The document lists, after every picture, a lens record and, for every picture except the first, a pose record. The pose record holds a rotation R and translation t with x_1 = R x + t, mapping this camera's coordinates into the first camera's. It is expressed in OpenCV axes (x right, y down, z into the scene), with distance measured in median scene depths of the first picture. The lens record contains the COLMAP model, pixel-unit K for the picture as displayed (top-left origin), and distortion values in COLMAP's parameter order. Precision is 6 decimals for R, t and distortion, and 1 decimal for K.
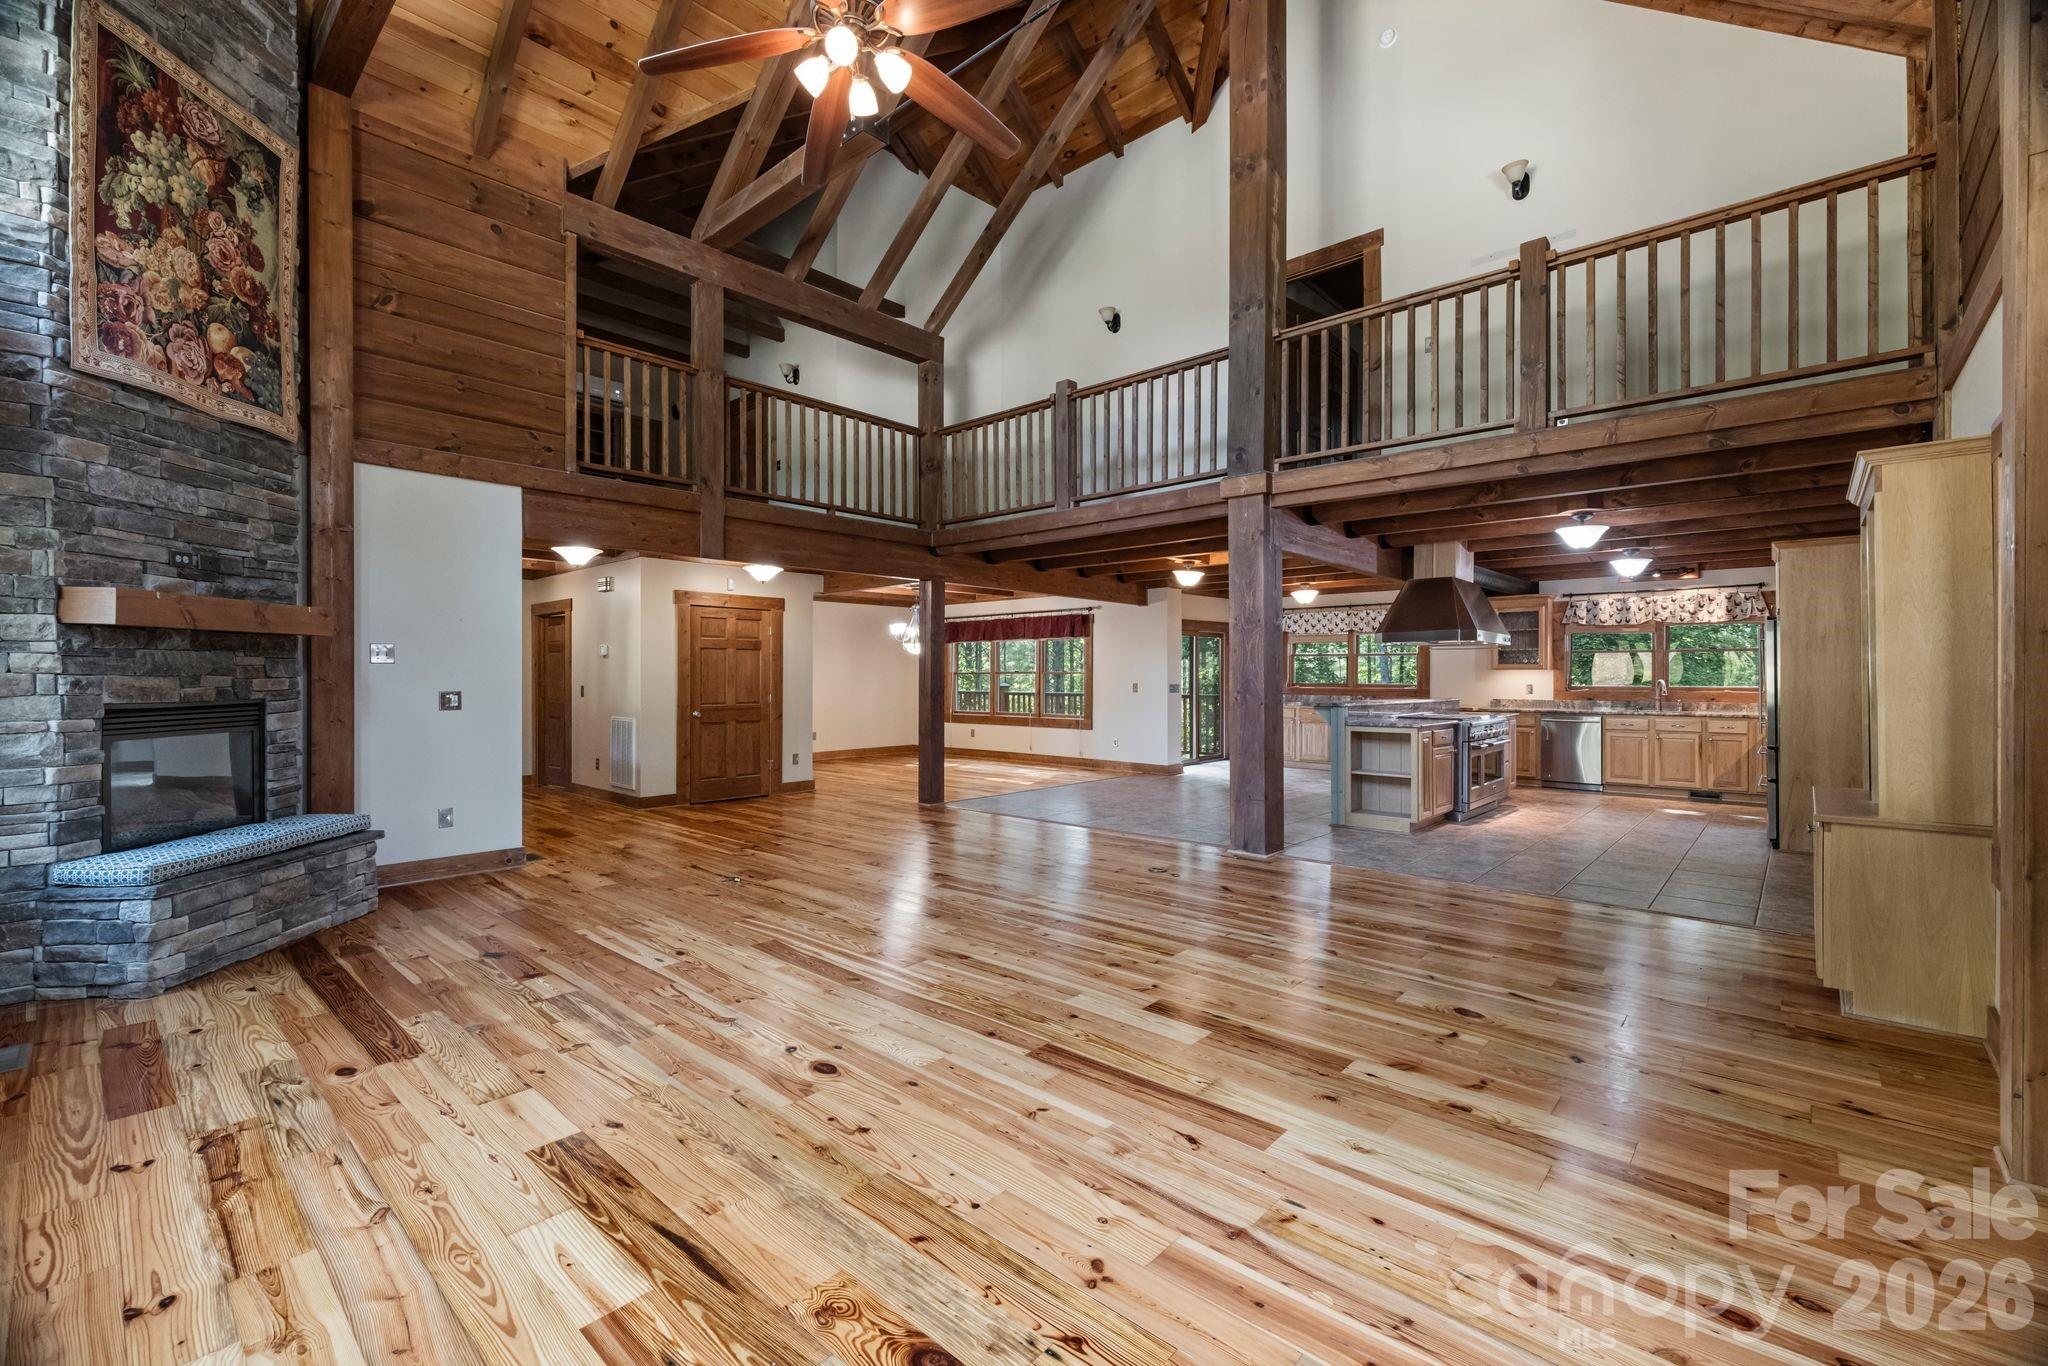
lens RADIAL K [[860.7, 0, 1024.0], [0, 860.7, 683.0], [0, 0, 1]] dist [-0.015994, -0.000069]
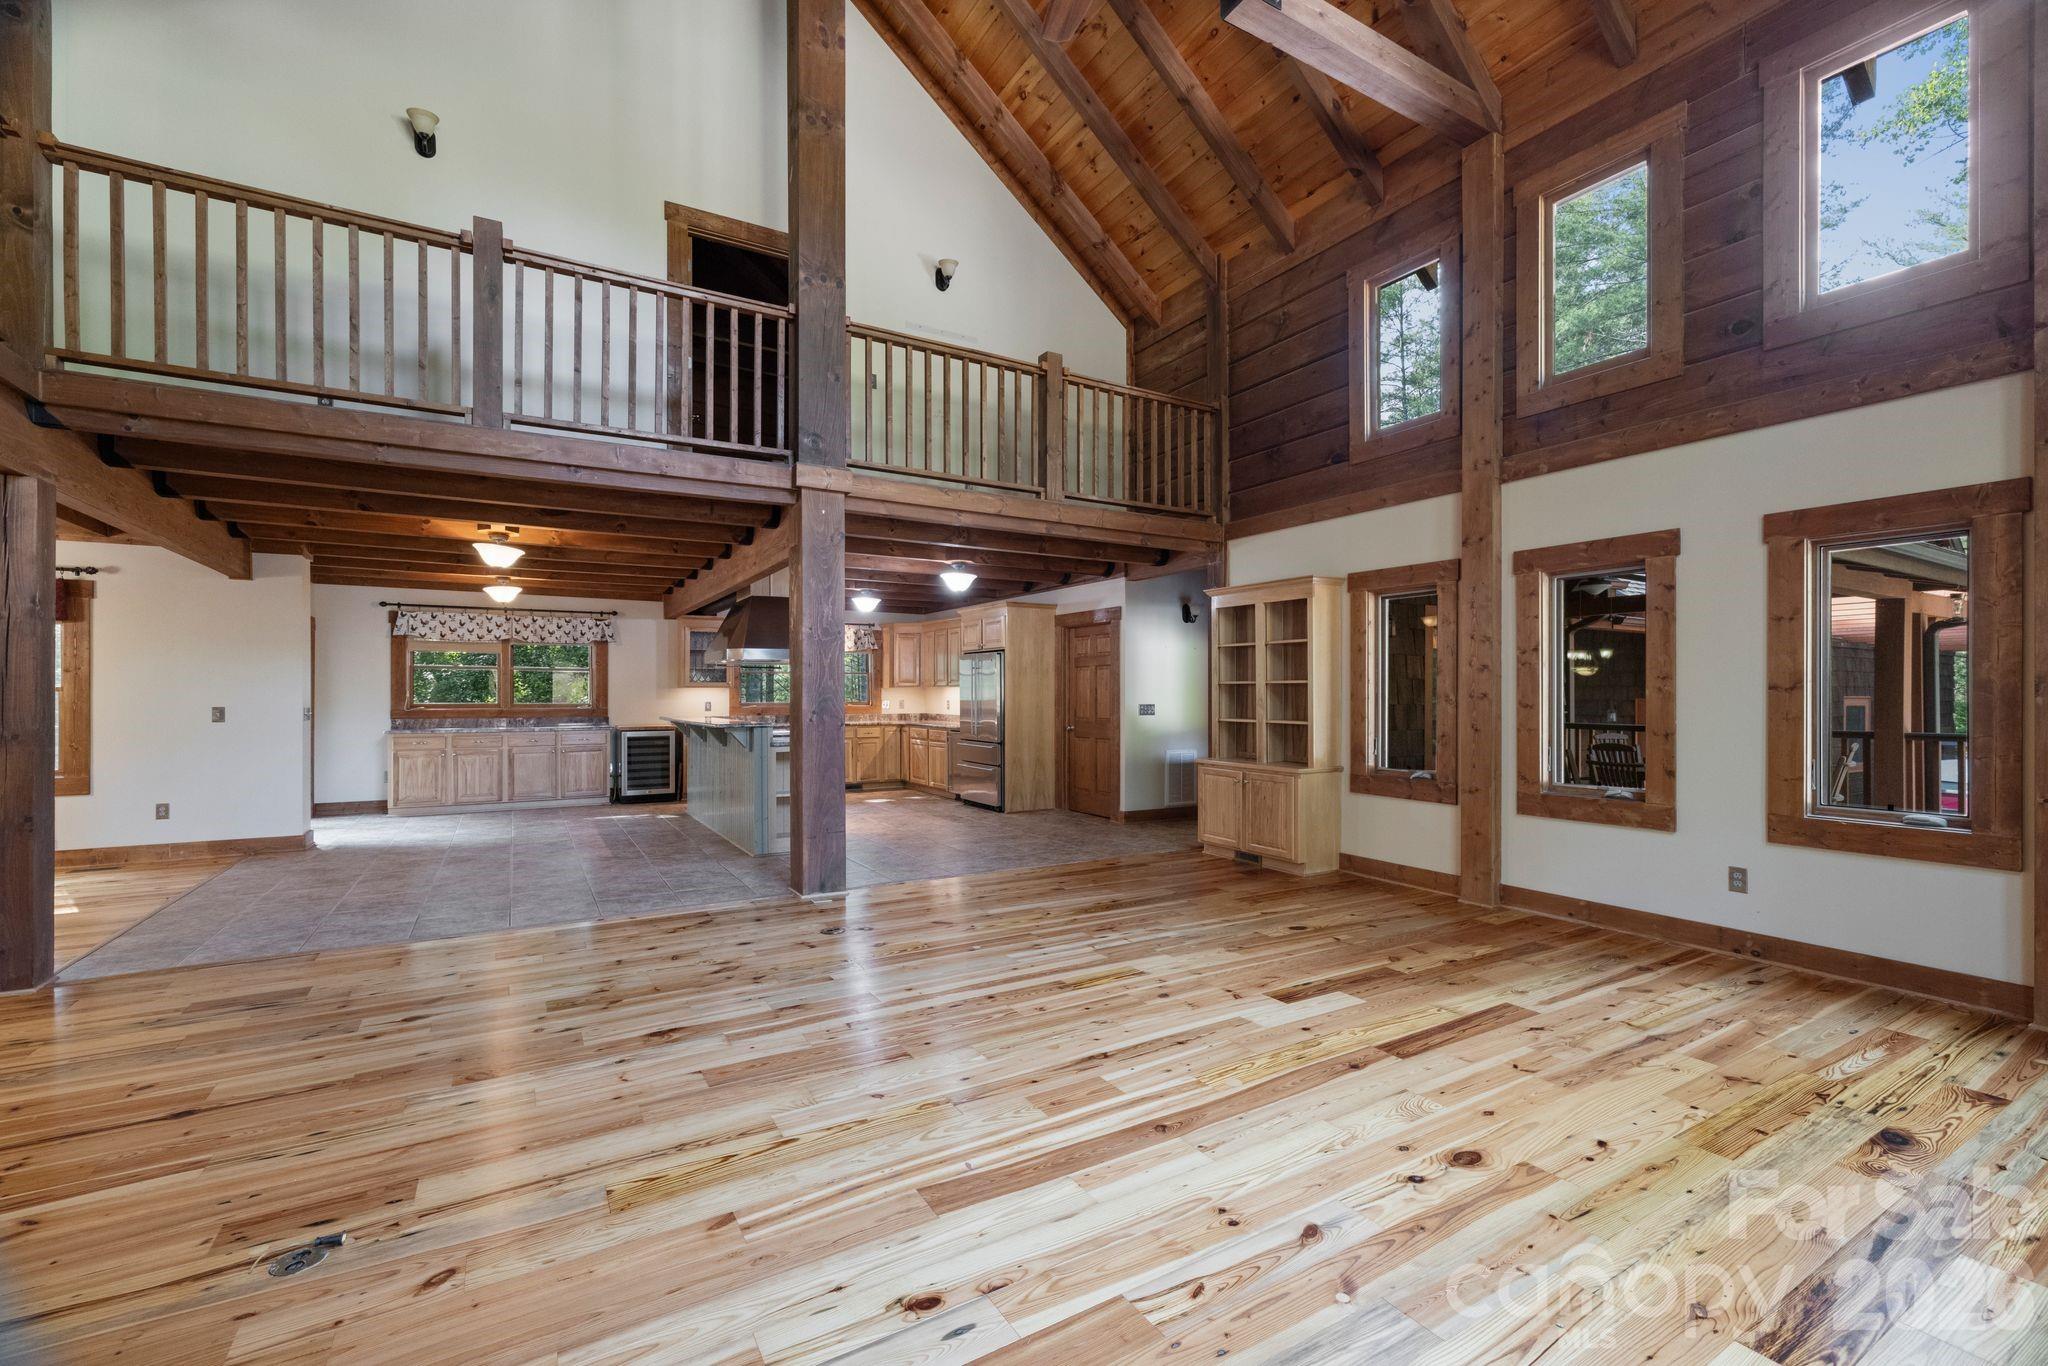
lens RADIAL K [[874.1, 0, 1051.3], [0, 874.1, 702.4], [0, 0, 1]] dist [0.013452, -0.000265]
pose [[0.287611, -0.013024, 0.957659, -0.827423], [0.009957, 0.999894, 0.010608, -0.012920], [-0.957695, 0.006485, 0.287711, 0.793608]]
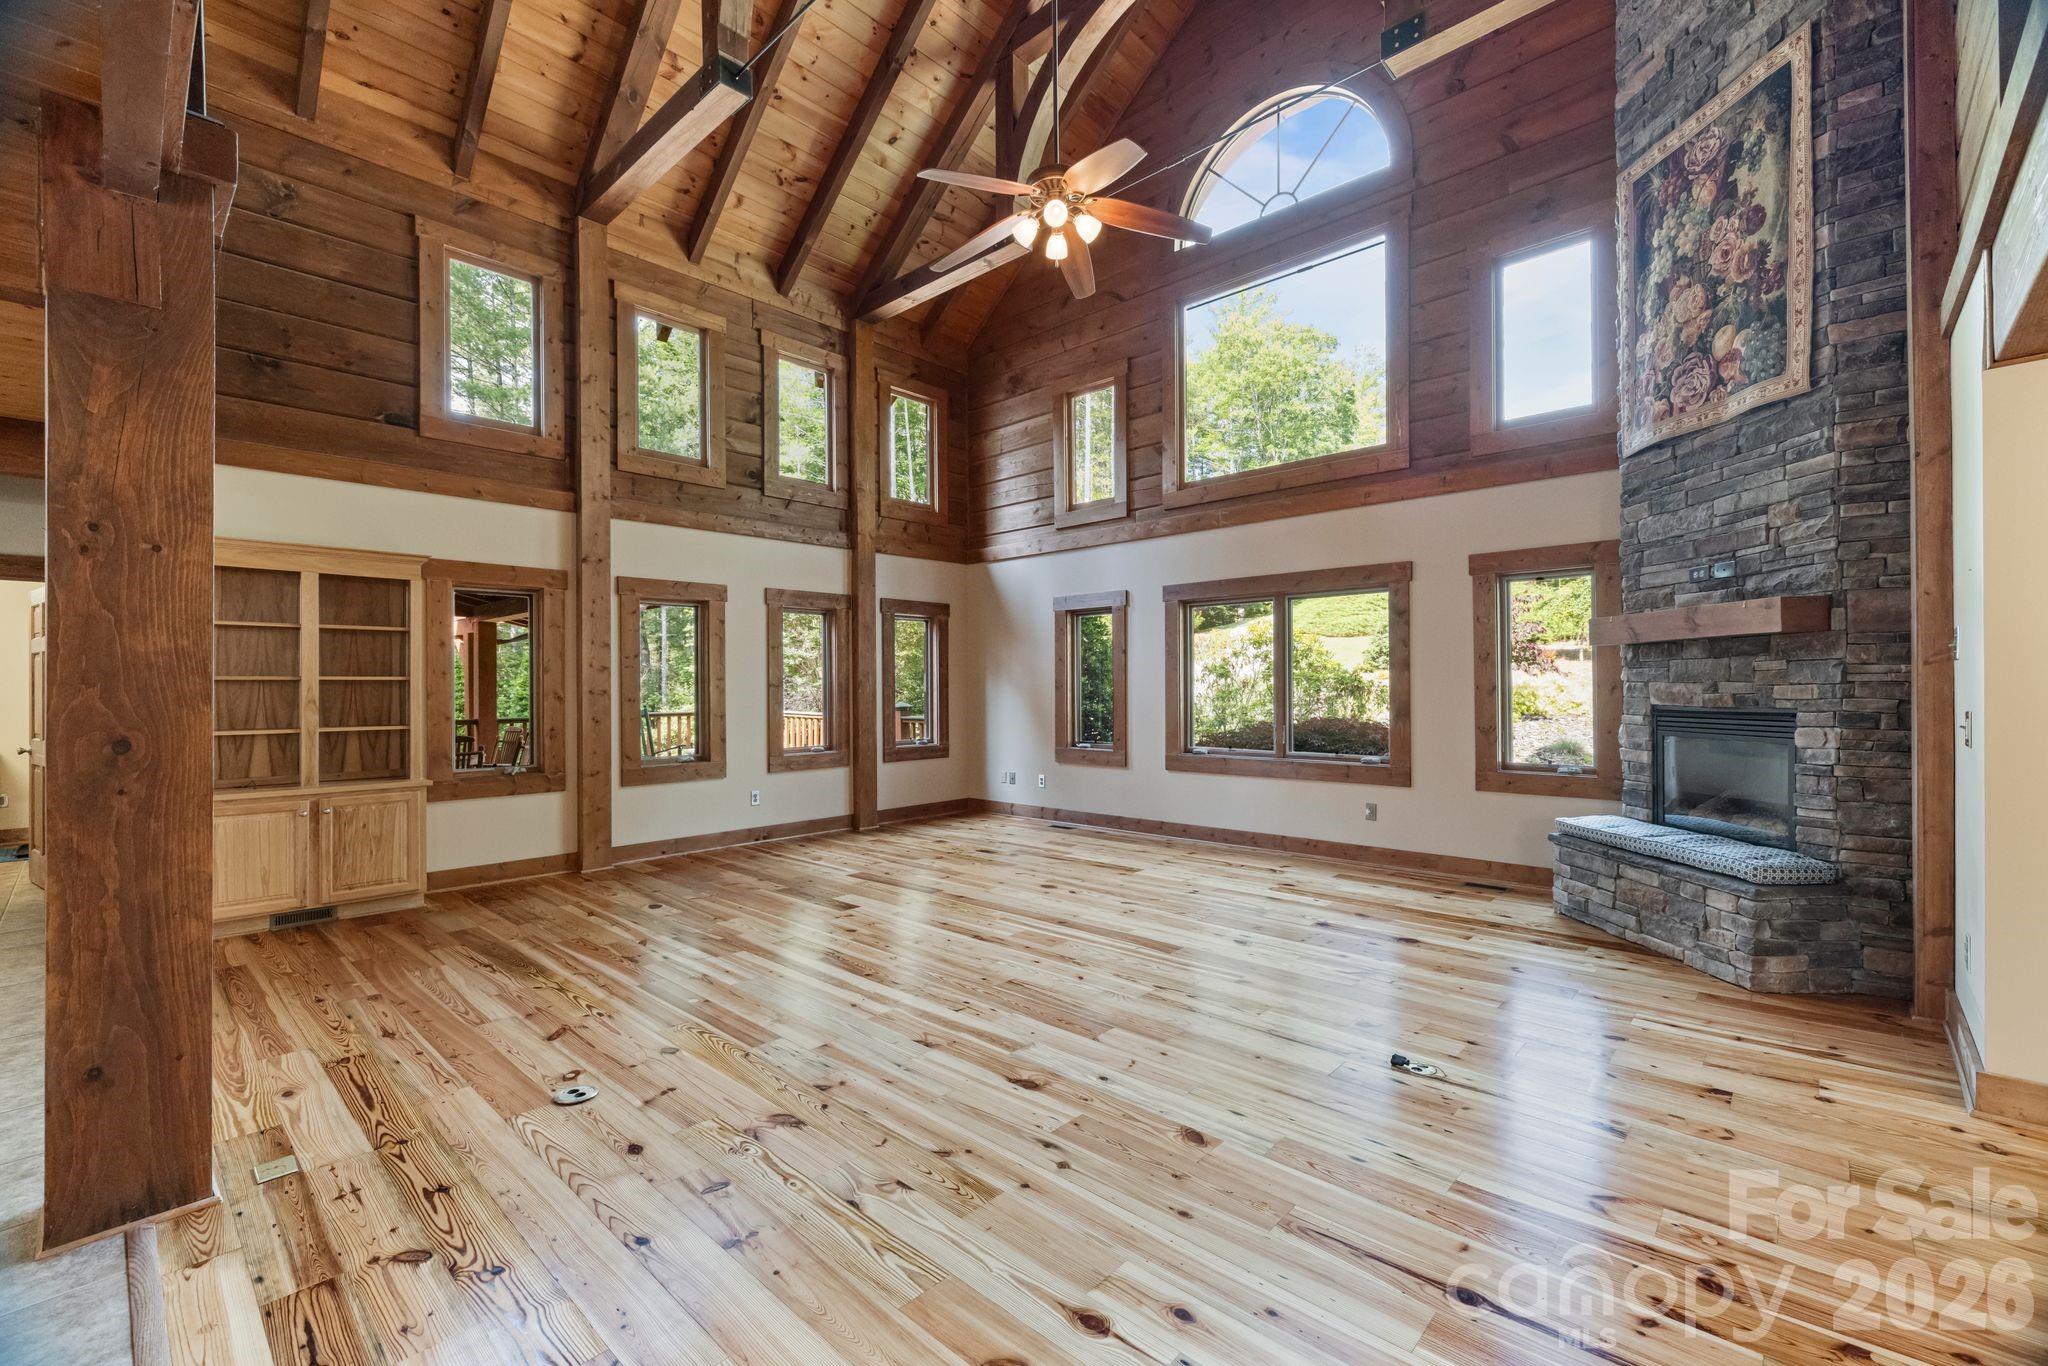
lens RADIAL K [[860.7, 0, 1024.0], [0, 860.7, 683.0], [0, 0, 1]] dist [-0.015994, -0.000069]
pose [[-0.999784, 0.007790, 0.019271, -0.152334], [0.007845, 0.999965, 0.002765, -0.017255], [-0.019249, 0.002916, -0.999810, 2.079322]]
